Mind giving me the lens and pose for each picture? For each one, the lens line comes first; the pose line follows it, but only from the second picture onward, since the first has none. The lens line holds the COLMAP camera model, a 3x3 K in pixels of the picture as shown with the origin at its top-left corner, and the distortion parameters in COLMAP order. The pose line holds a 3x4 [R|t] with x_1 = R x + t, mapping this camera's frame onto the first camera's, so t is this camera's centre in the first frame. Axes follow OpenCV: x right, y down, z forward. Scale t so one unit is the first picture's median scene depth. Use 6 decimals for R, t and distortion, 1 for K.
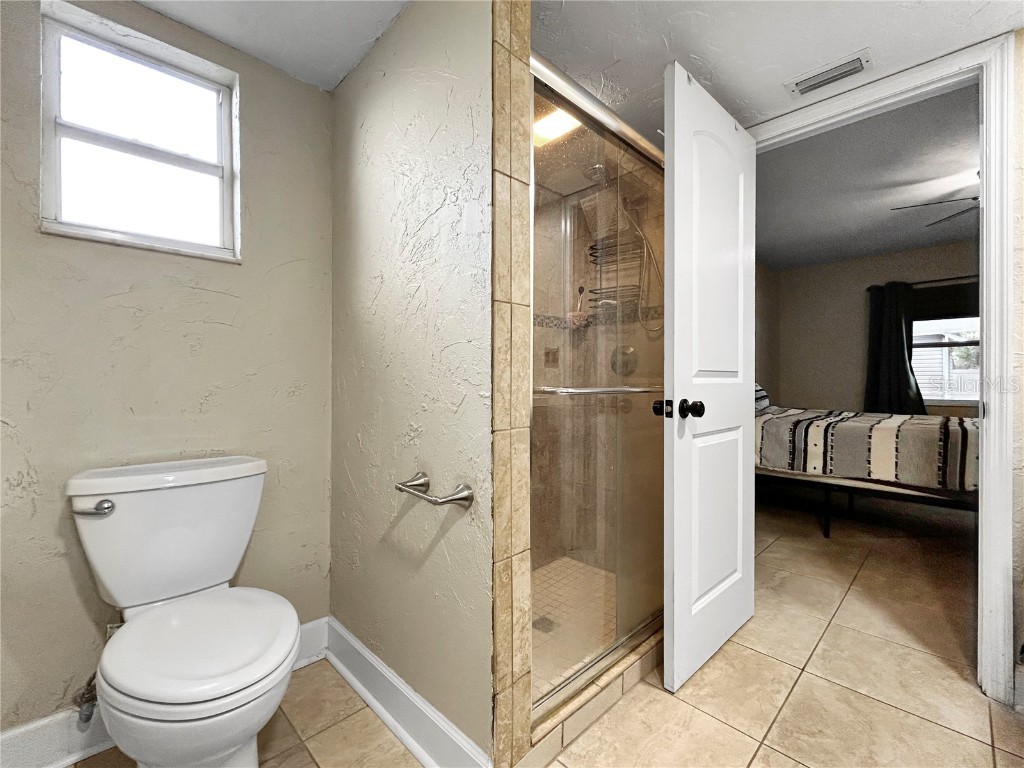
lens RADIAL K [[442.7, 0, 511.3], [0, 442.7, 383.7], [0, 0, 1]] dist [-0.002529, -0.000241]
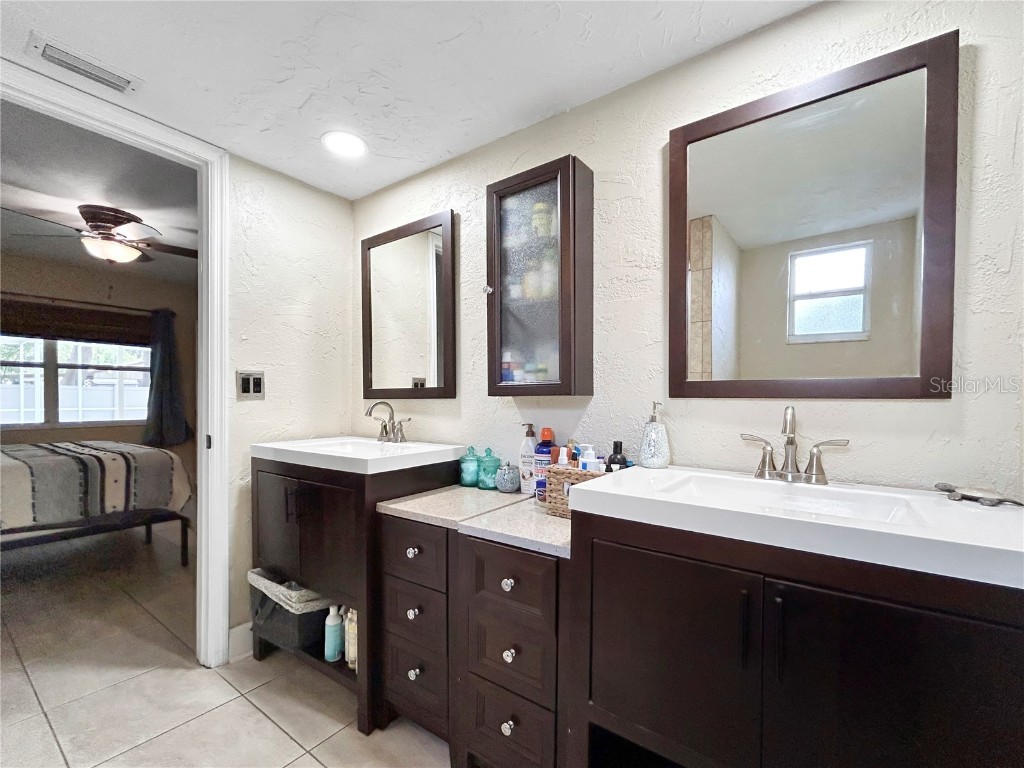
lens RADIAL K [[442.7, 0, 519.2], [0, 442.7, 405.5], [0, 0, 1]] dist [-0.002529, -0.000241]
pose [[-0.166435, -0.014827, 0.985941, -0.260400], [-0.000461, 0.999888, 0.014959, -0.052432], [-0.986052, 0.002036, -0.166423, 0.300039]]
